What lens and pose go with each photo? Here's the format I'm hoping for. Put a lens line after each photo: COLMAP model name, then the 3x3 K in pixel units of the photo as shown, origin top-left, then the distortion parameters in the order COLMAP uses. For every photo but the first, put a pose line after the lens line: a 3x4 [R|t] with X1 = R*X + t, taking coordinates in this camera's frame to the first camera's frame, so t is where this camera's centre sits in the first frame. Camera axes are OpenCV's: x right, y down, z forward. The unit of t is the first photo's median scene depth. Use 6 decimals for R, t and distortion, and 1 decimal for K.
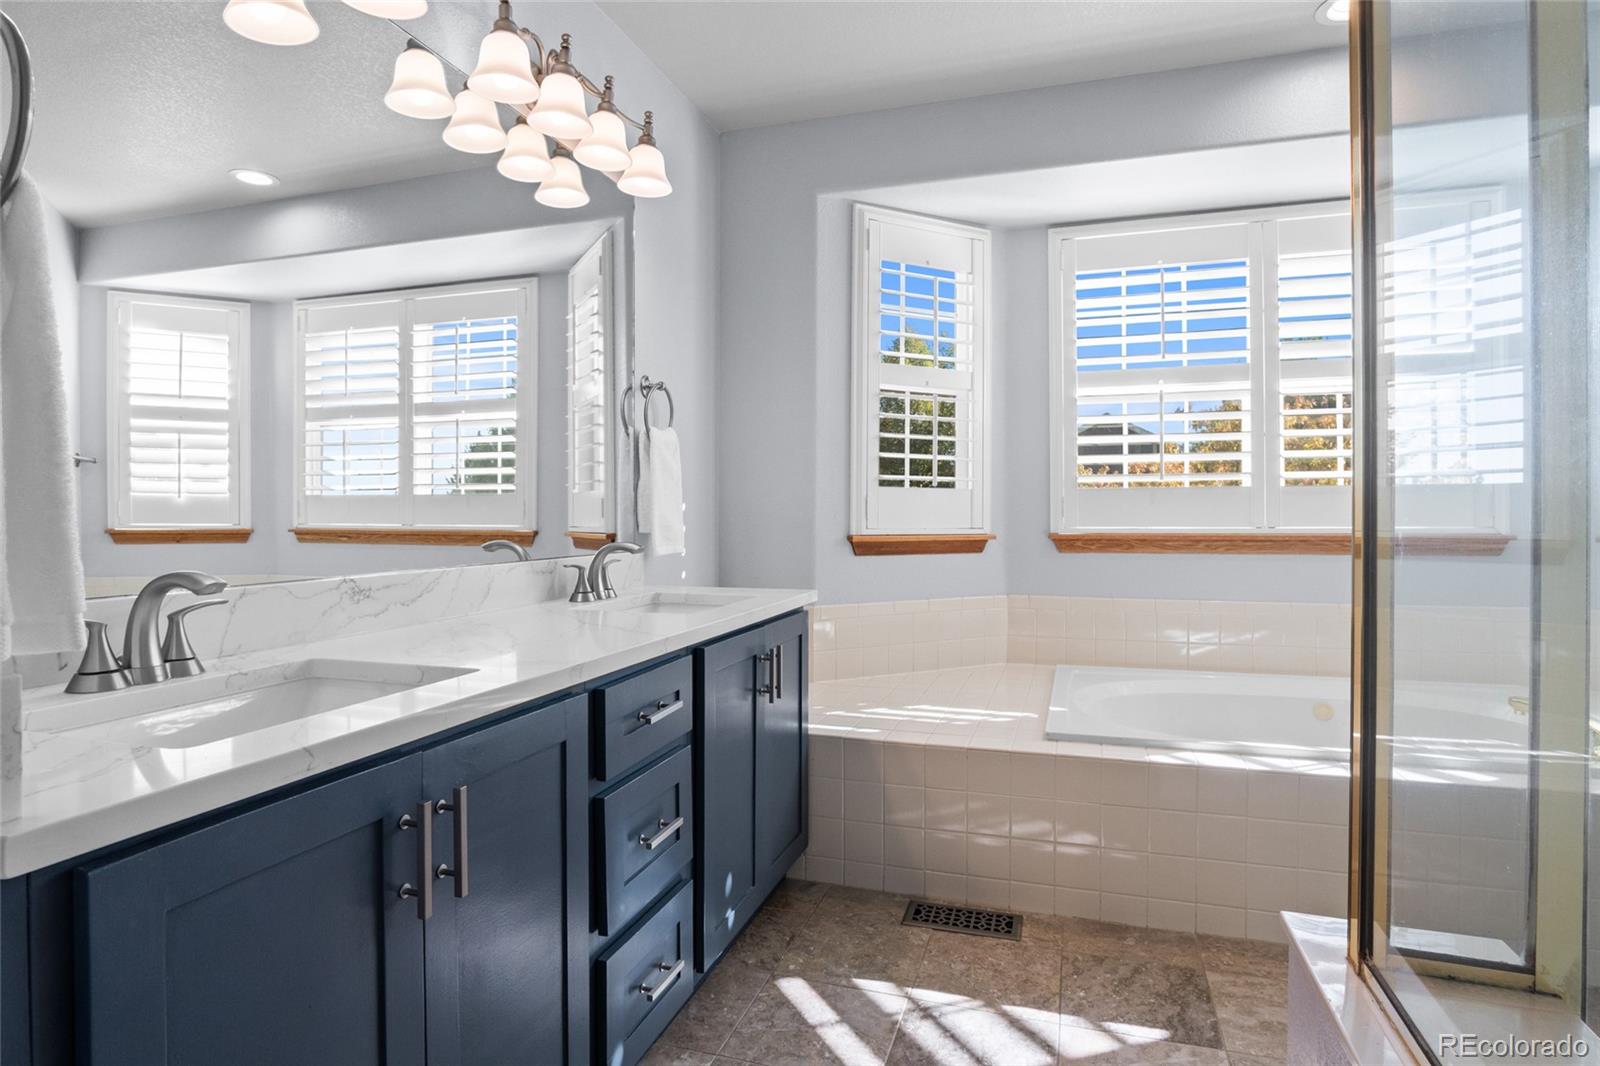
lens RADIAL K [[863.8, 0, 795.3], [0, 863.8, 521.4], [0, 0, 1]] dist [-0.029889, 0.004990]
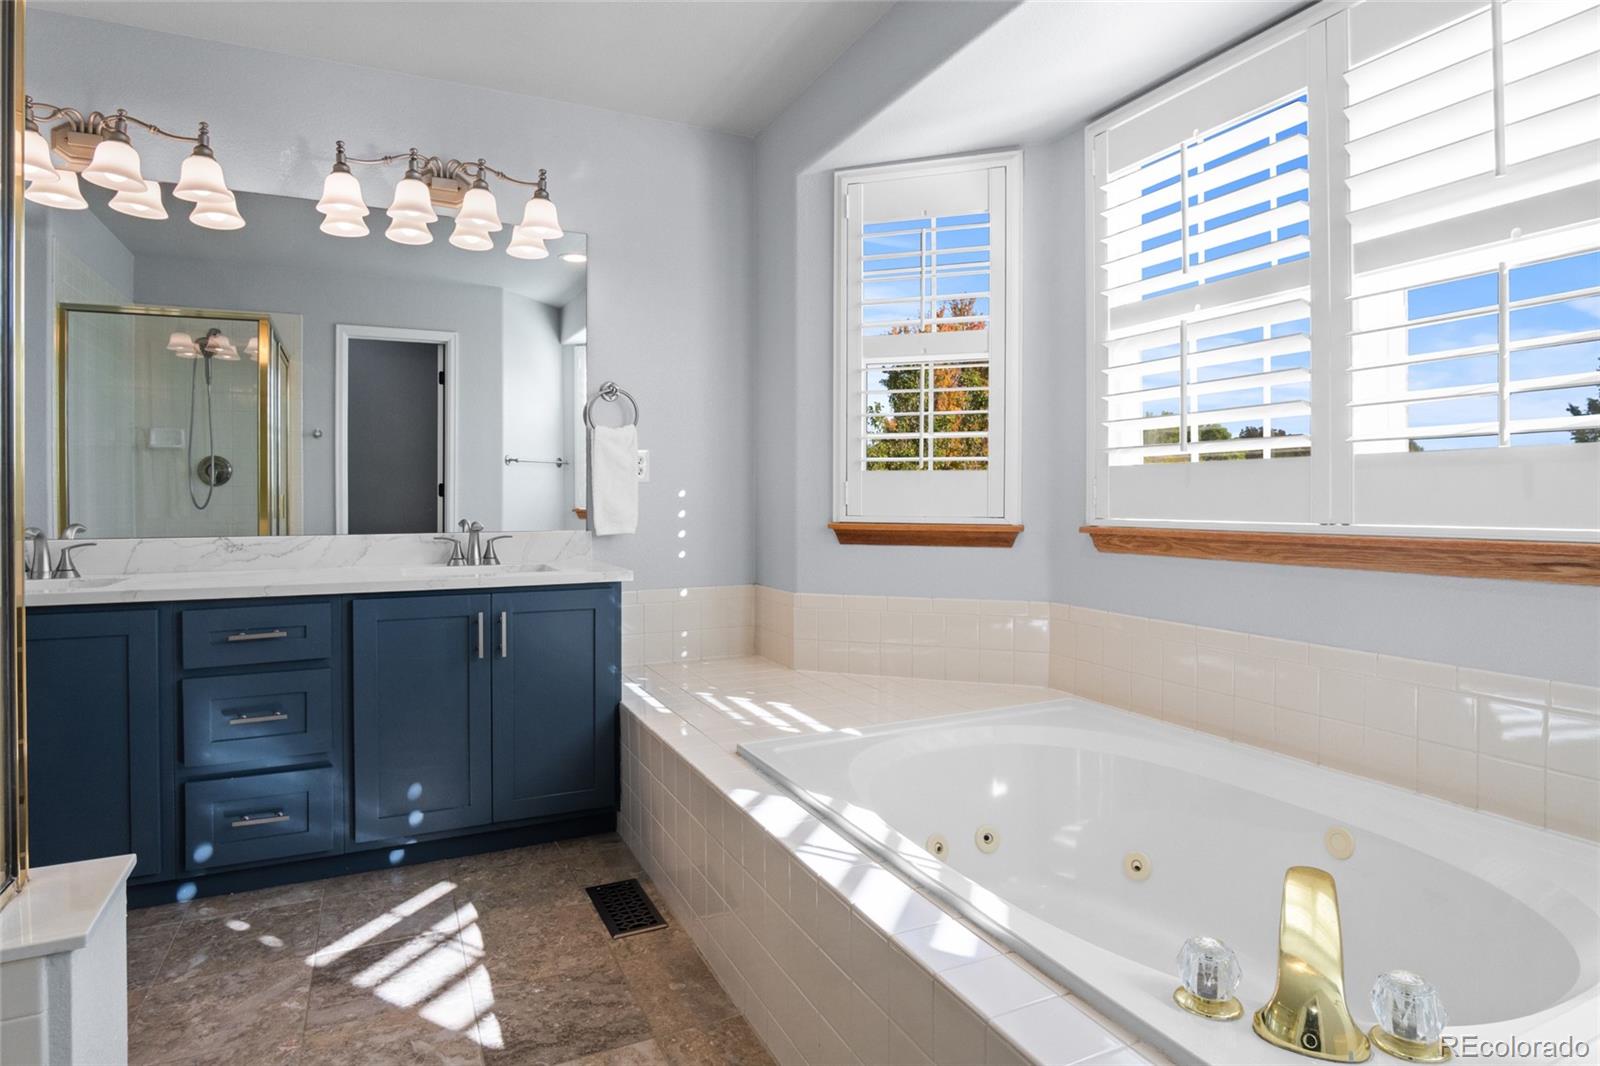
lens RADIAL K [[863.8, 0, 798.5], [0, 863.8, 509.5], [0, 0, 1]] dist [-0.029889, 0.004990]
pose [[0.690574, 0.008312, -0.723214, 0.734336], [-0.006767, 0.999964, 0.005031, -0.003093], [0.723230, 0.001419, 0.690605, 0.317746]]
